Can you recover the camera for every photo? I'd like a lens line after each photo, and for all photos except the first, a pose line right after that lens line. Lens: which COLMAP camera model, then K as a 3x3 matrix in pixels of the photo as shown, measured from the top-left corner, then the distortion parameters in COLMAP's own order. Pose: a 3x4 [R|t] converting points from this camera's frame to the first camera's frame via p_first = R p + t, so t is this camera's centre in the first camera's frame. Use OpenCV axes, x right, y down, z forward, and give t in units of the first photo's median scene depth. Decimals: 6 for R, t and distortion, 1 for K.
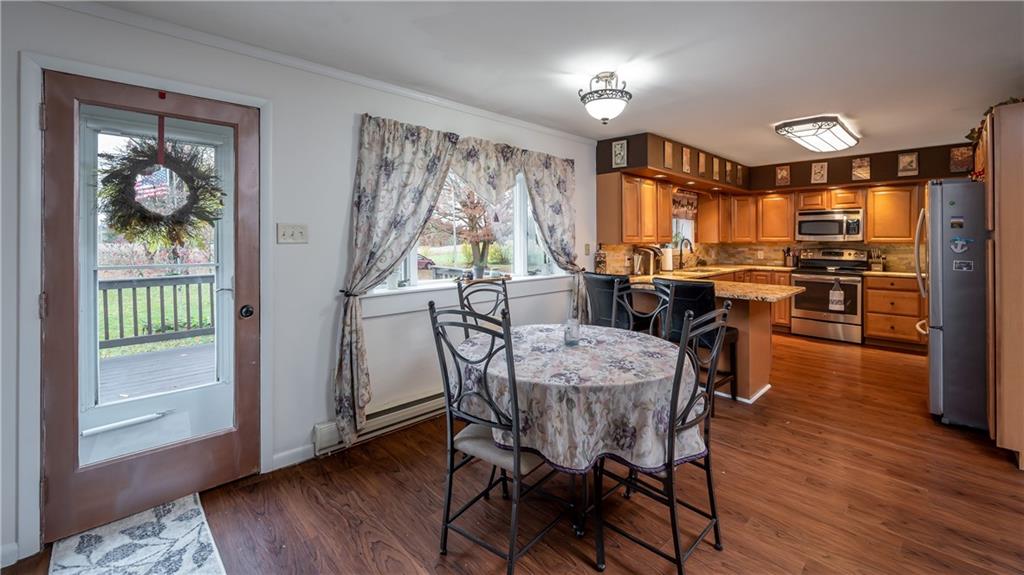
lens RADIAL K [[421.7, 0, 518.7], [0, 421.7, 237.0], [0, 0, 1]] dist [-0.016362, -0.000546]
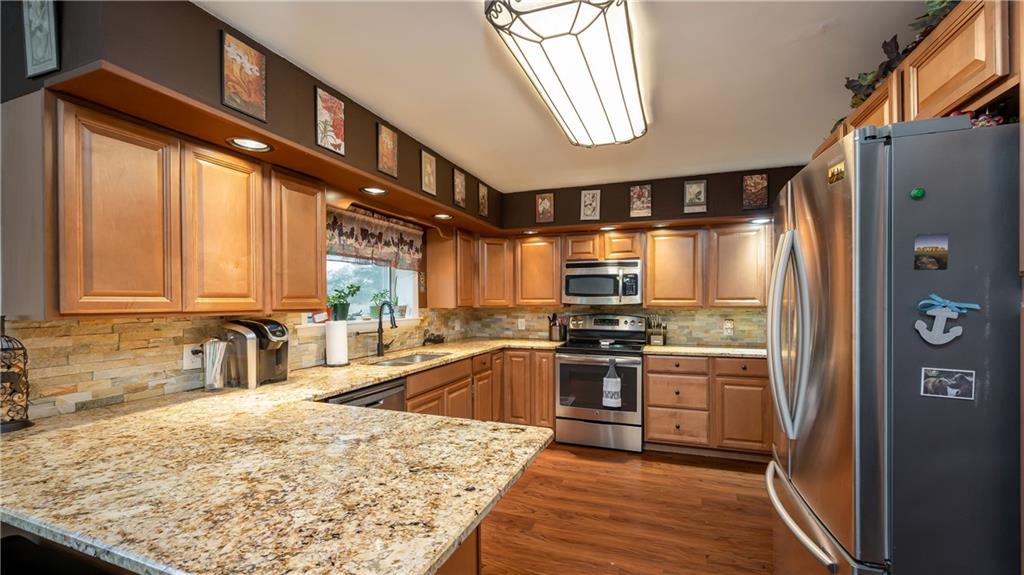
lens RADIAL K [[421.7, 0, 511.8], [0, 421.7, 297.6], [0, 0, 1]] dist [-0.016362, -0.000546]
pose [[0.908984, 0.001671, 0.416827, 0.318454], [0.000500, 0.999987, -0.005100, 0.001639], [-0.416830, 0.004844, 0.908972, 0.431636]]
